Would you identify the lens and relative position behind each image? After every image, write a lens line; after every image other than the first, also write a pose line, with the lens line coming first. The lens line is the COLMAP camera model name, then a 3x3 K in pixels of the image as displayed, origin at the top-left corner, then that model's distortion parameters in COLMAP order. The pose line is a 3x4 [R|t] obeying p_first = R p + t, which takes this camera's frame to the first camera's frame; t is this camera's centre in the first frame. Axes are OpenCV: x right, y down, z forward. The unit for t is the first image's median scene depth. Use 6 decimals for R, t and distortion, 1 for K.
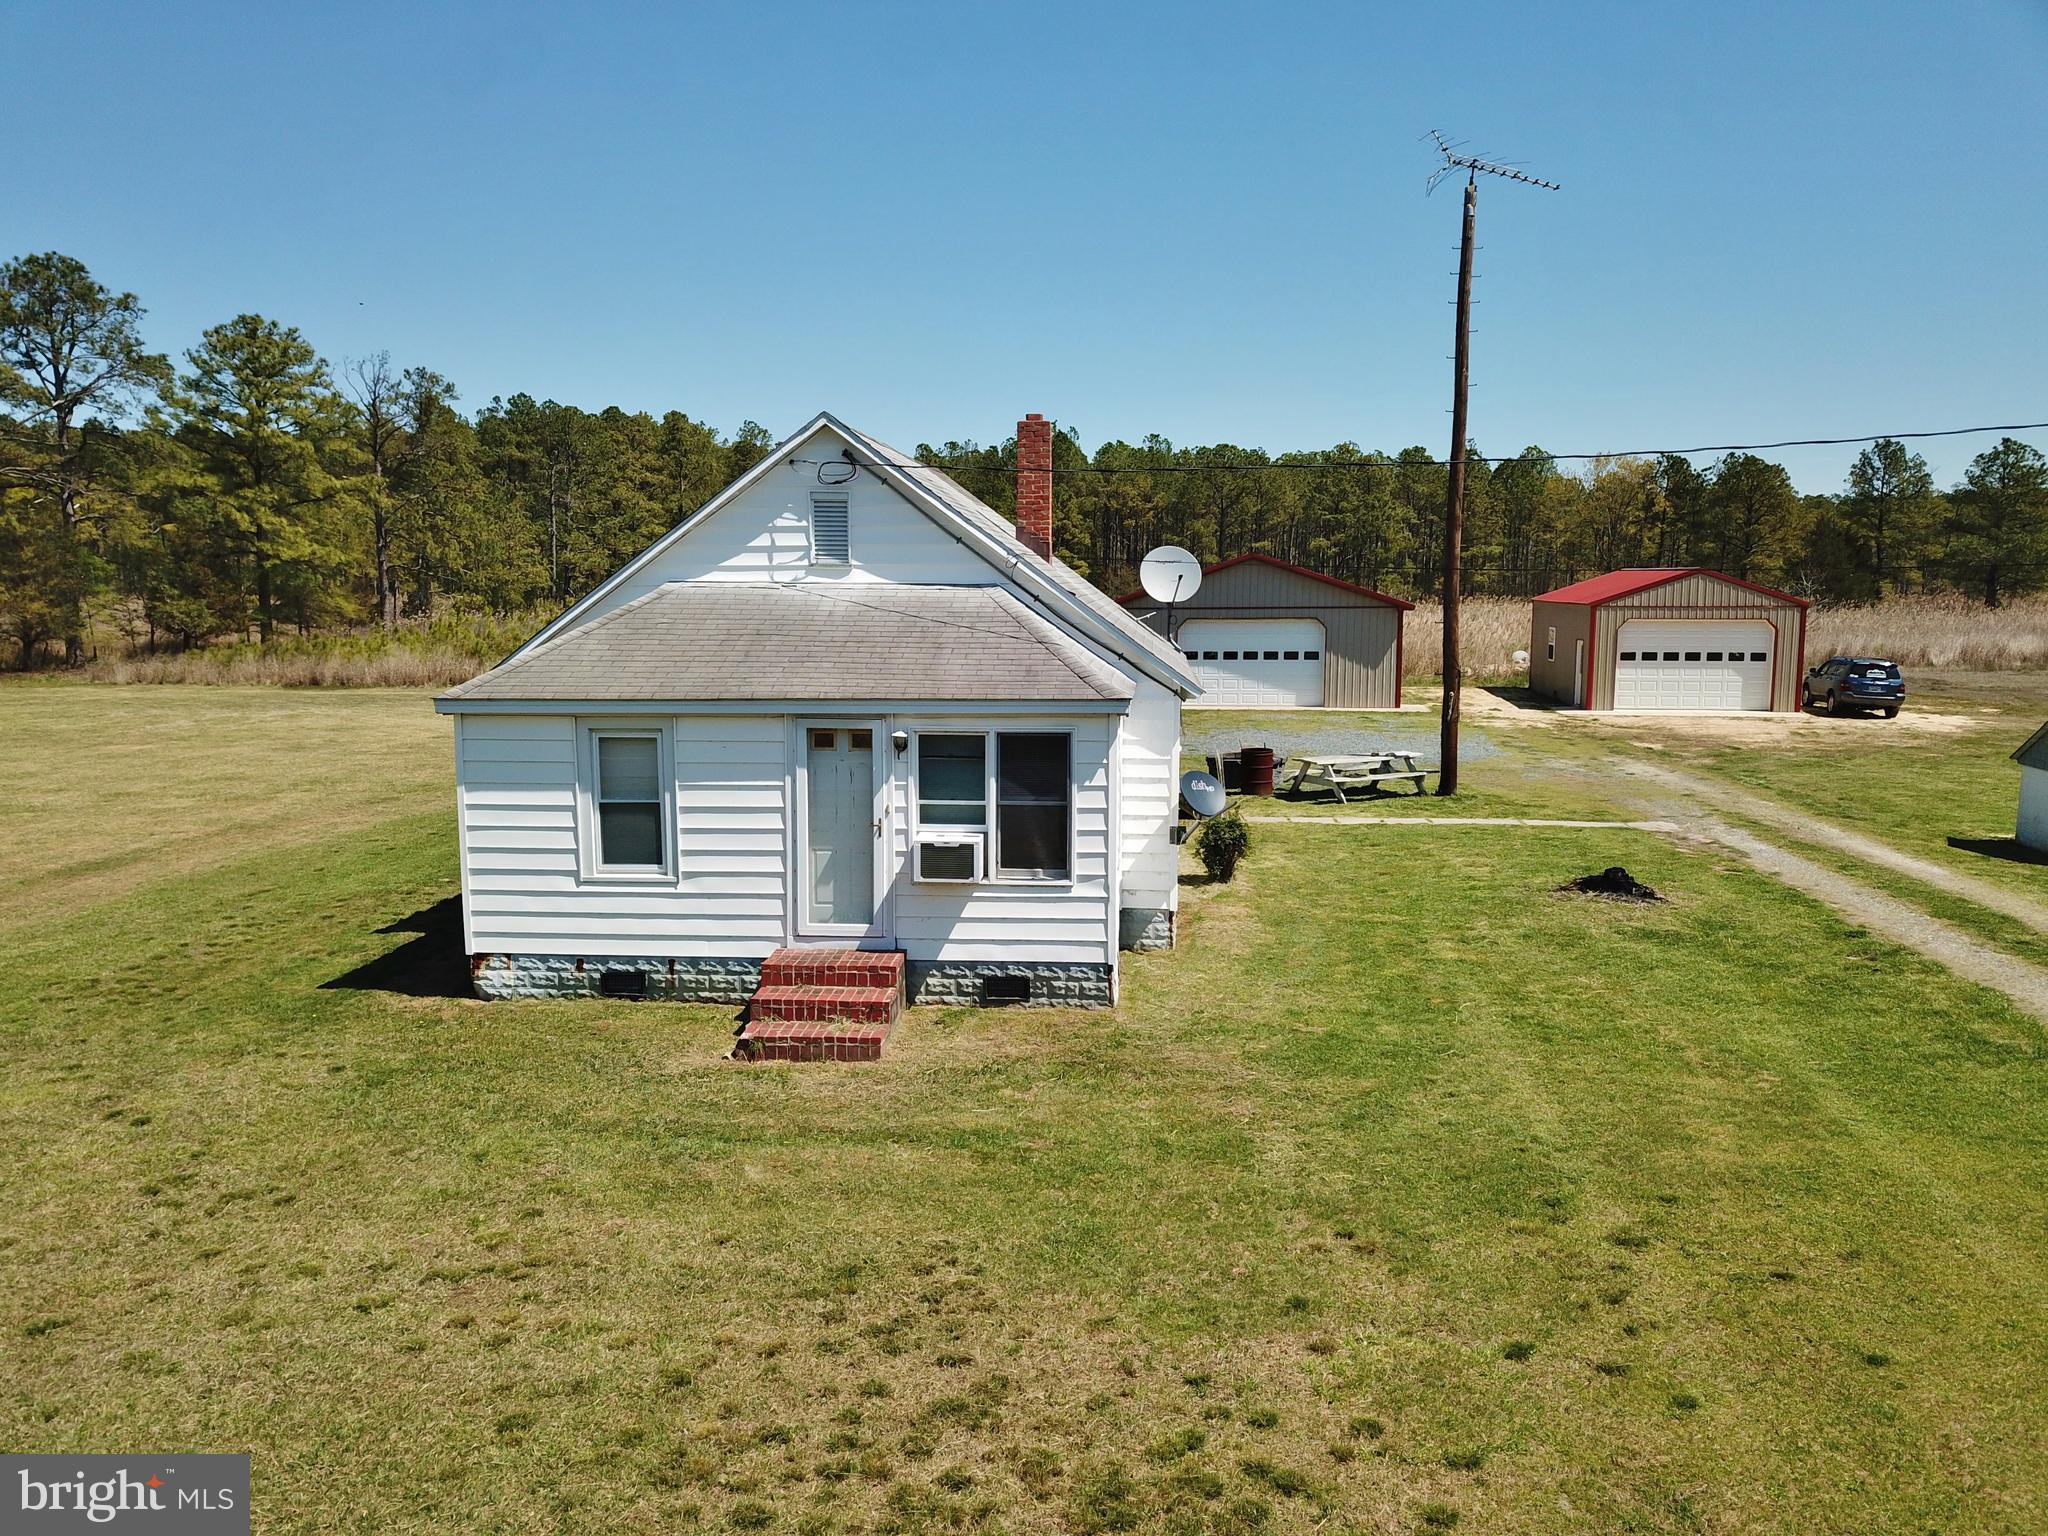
lens RADIAL K [[1575.6, 0, 1010.9], [0, 1575.6, 769.2], [0, 0, 1]] dist [0.002184, 0.009231]
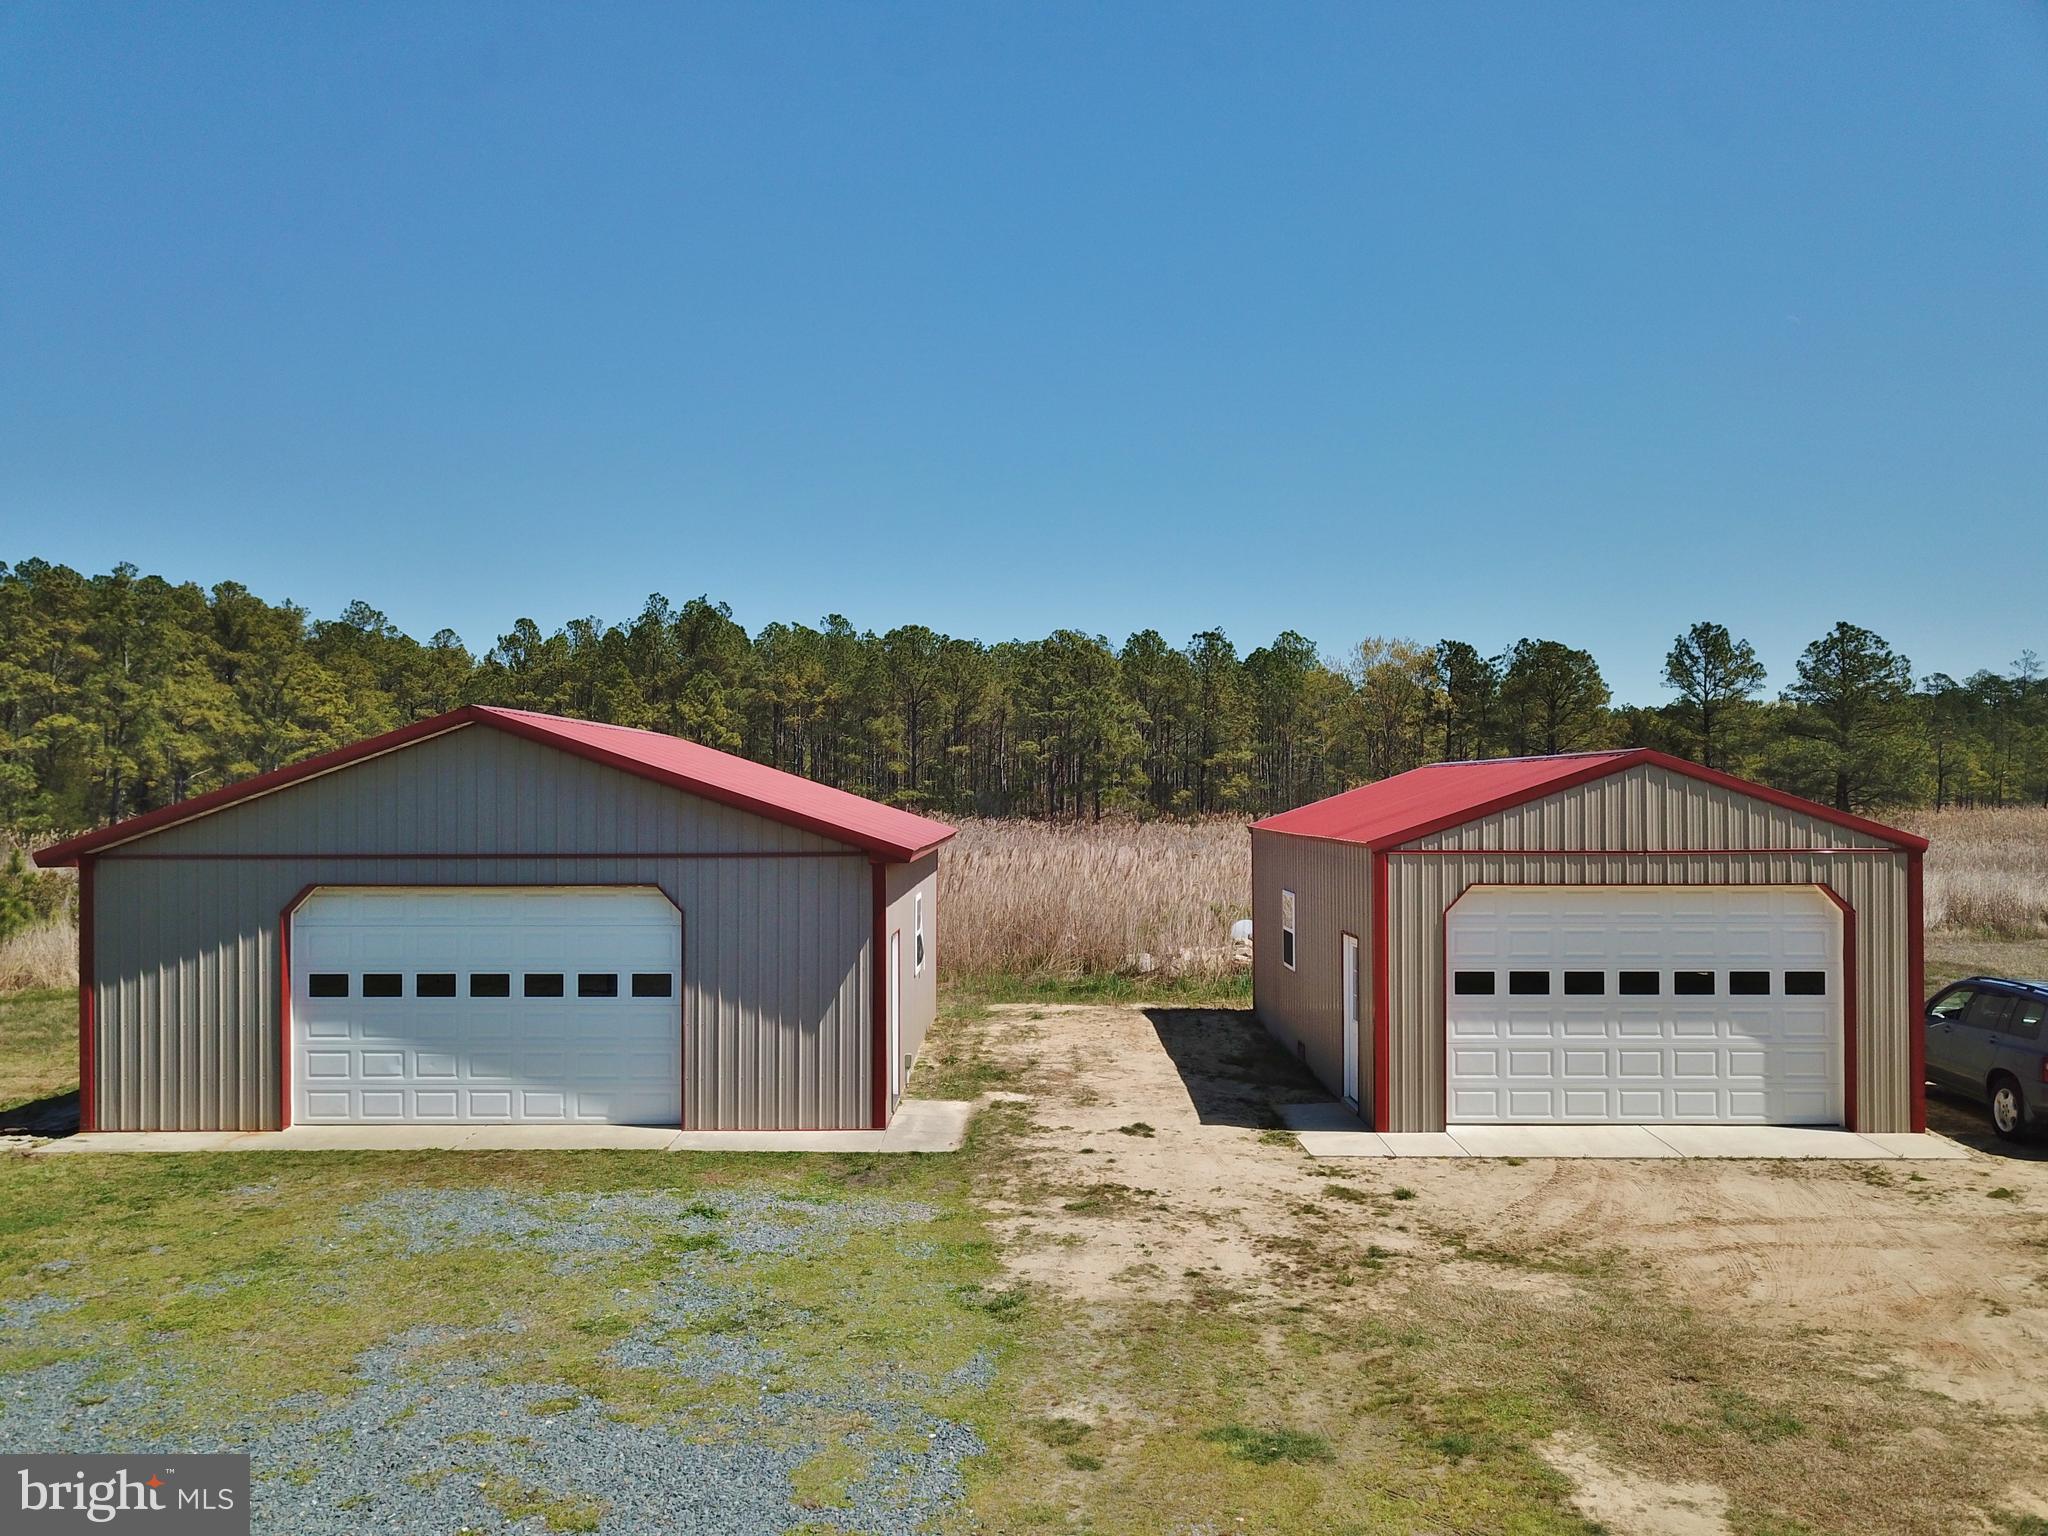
lens RADIAL K [[1570.1, 0, 1013.7], [0, 1570.1, 773.8], [0, 0, 1]] dist [0.017821, -0.006343]
pose [[0.991414, 0.001514, 0.130750, 0.769964], [0.015972, 0.991043, -0.132582, -0.241316], [-0.129780, 0.133532, 0.982510, 2.107999]]
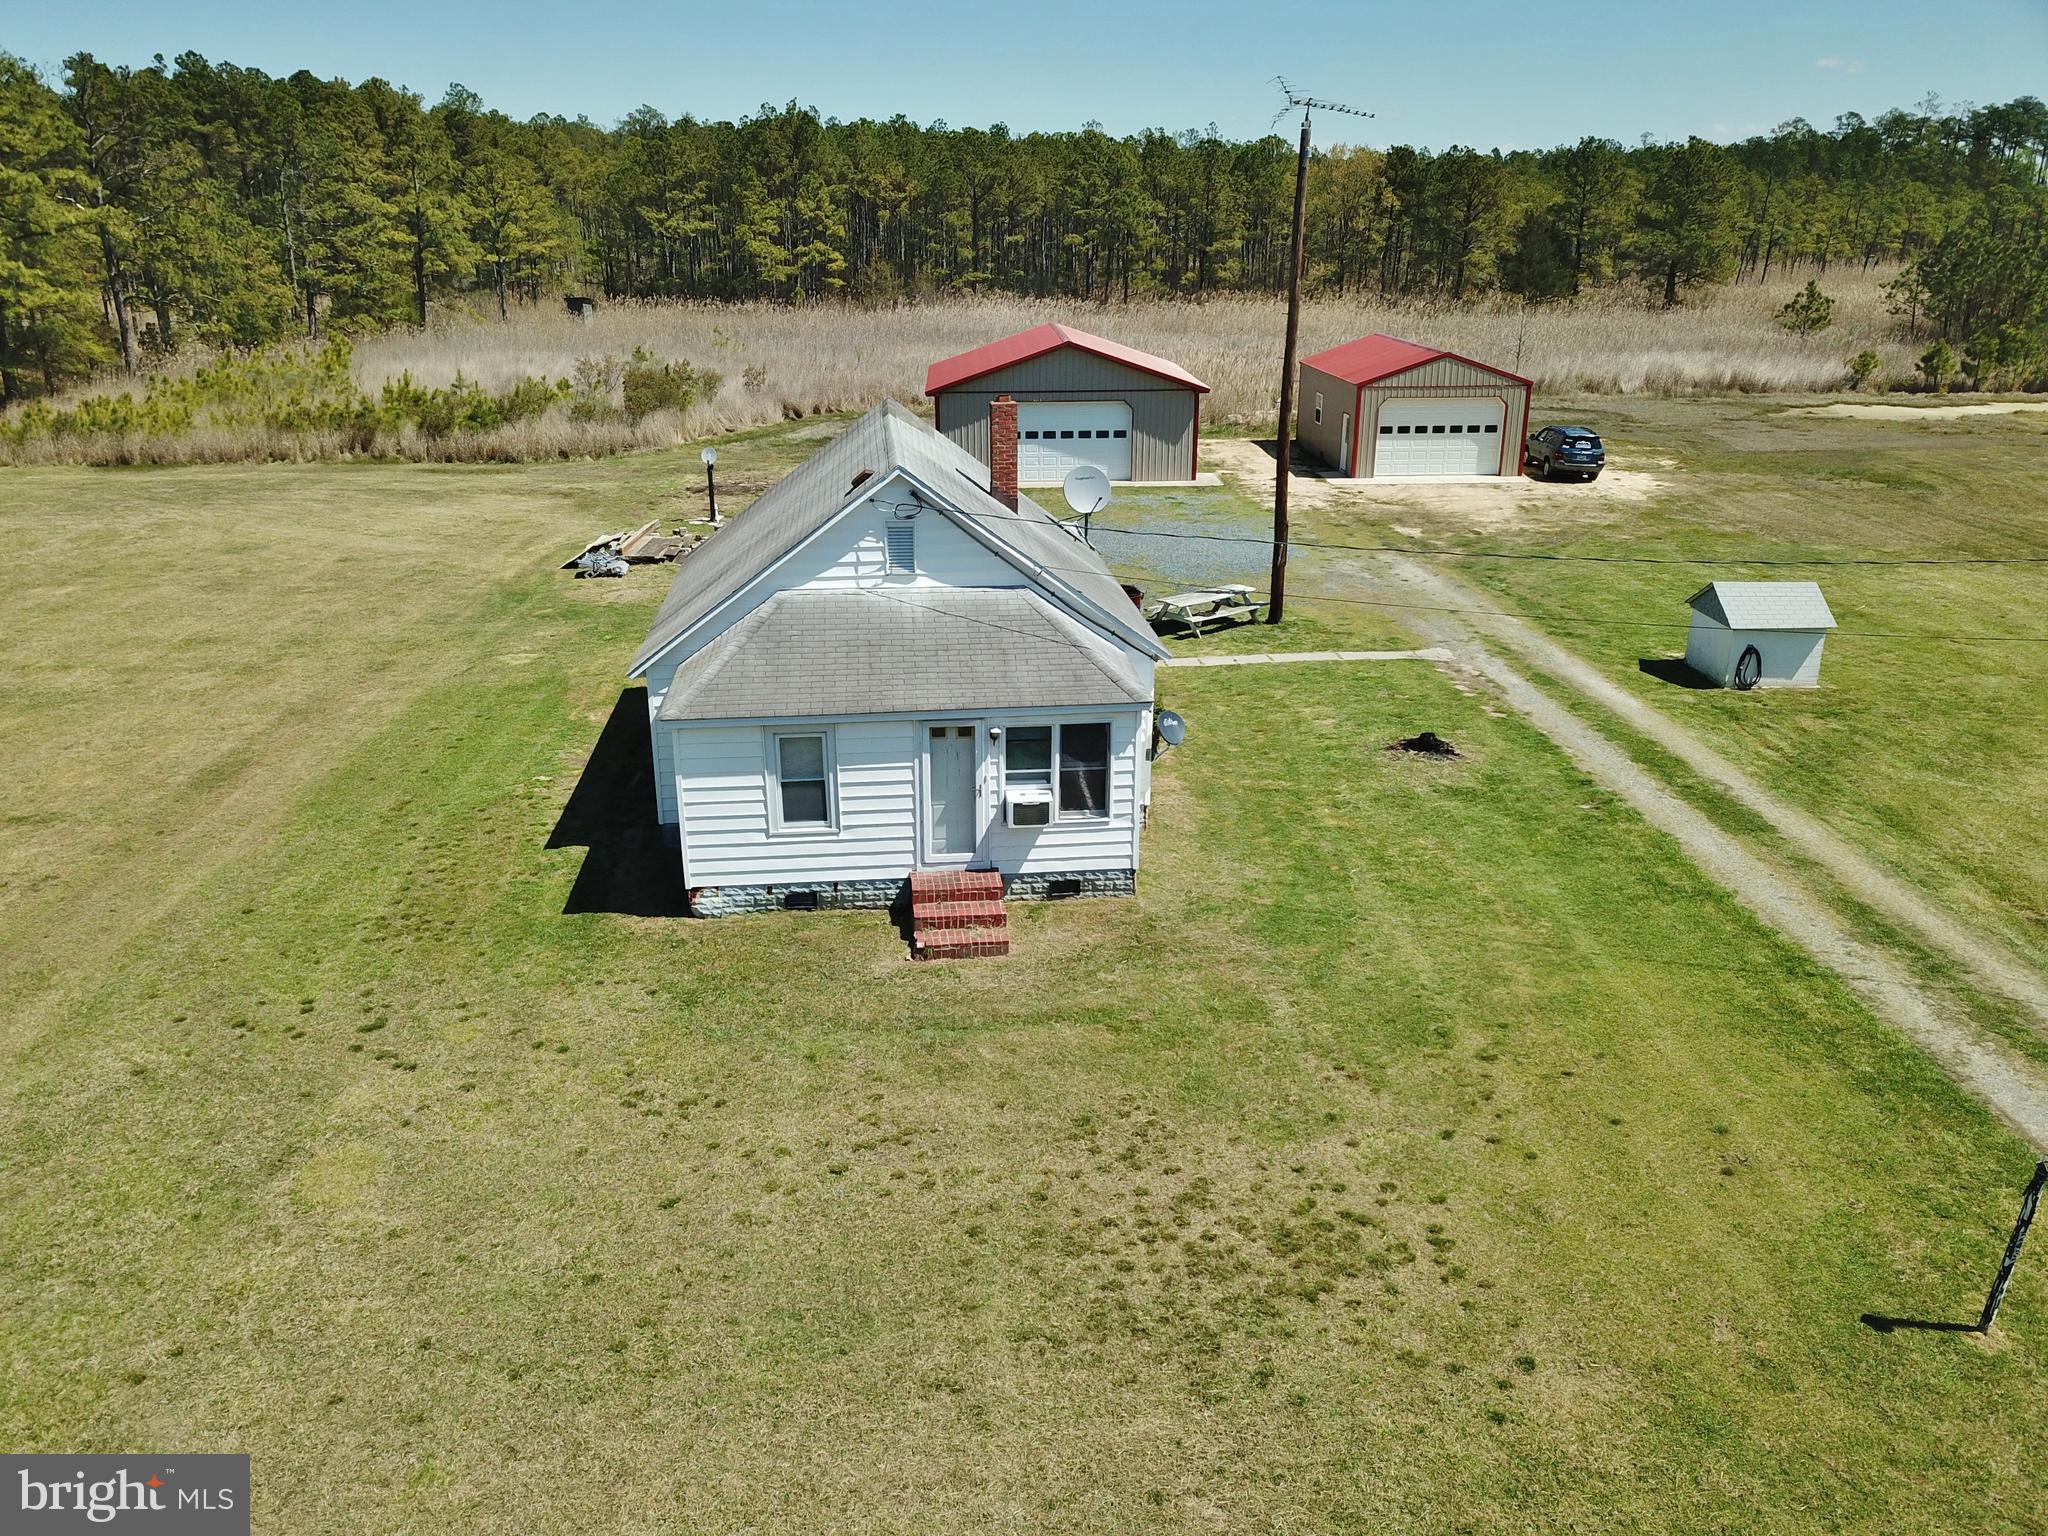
lens RADIAL K [[1570.1, 0, 1013.7], [0, 1570.1, 773.8], [0, 0, 1]] dist [0.017821, -0.006343]
pose [[0.983923, -0.063492, 0.166928, -0.291289], [0.025057, 0.974504, 0.222966, -0.297468], [-0.176828, -0.215199, 0.960428, -0.394376]]
